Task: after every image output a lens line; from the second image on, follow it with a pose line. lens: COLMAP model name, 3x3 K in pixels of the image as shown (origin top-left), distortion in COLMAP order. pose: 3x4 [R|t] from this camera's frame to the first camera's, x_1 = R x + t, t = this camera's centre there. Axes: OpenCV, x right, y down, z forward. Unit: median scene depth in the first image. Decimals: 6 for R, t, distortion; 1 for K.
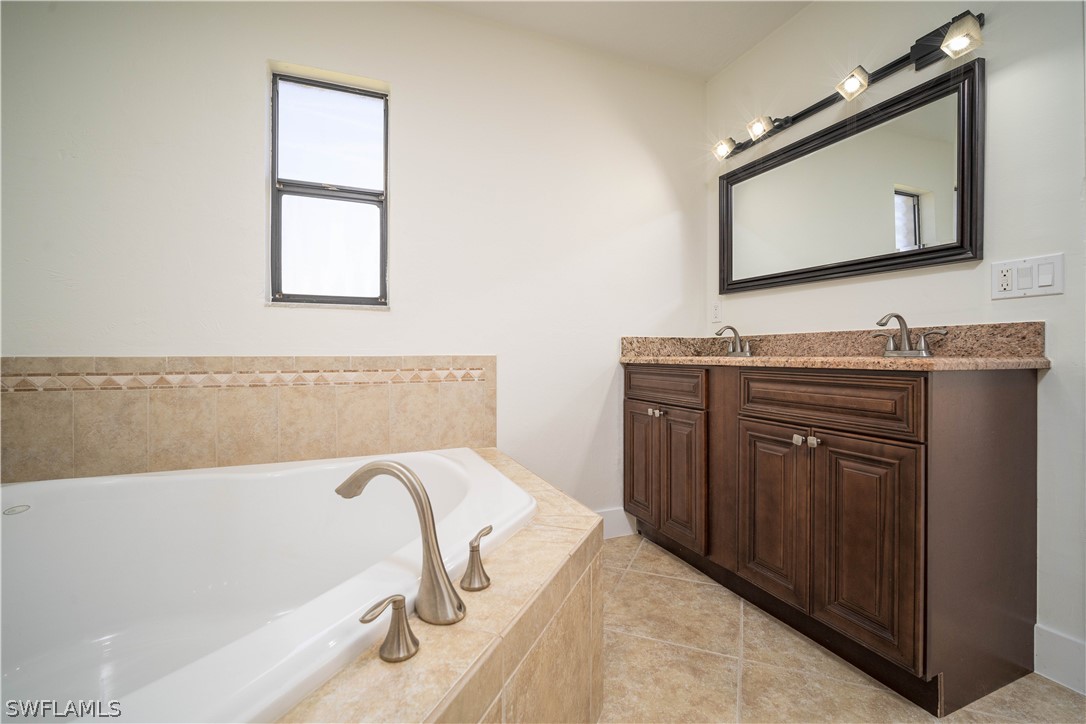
lens RADIAL K [[482.0, 0, 544.9], [0, 482.0, 354.9], [0, 0, 1]] dist [-0.001959, 0.000621]
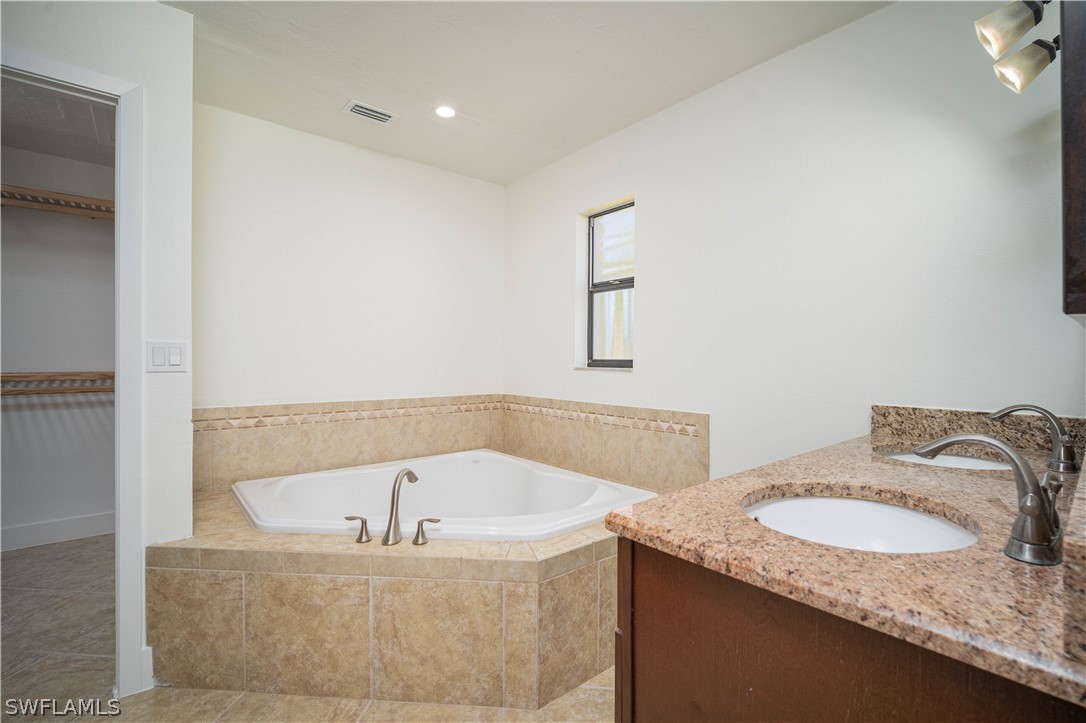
lens RADIAL K [[482.0, 0, 543.7], [0, 482.0, 362.0], [0, 0, 1]] dist [-0.001959, 0.000621]
pose [[0.288035, 0.008114, -0.957586, 0.831314], [-0.001816, 0.999967, 0.007926, -0.124954], [0.957618, -0.000544, 0.288040, 0.400018]]
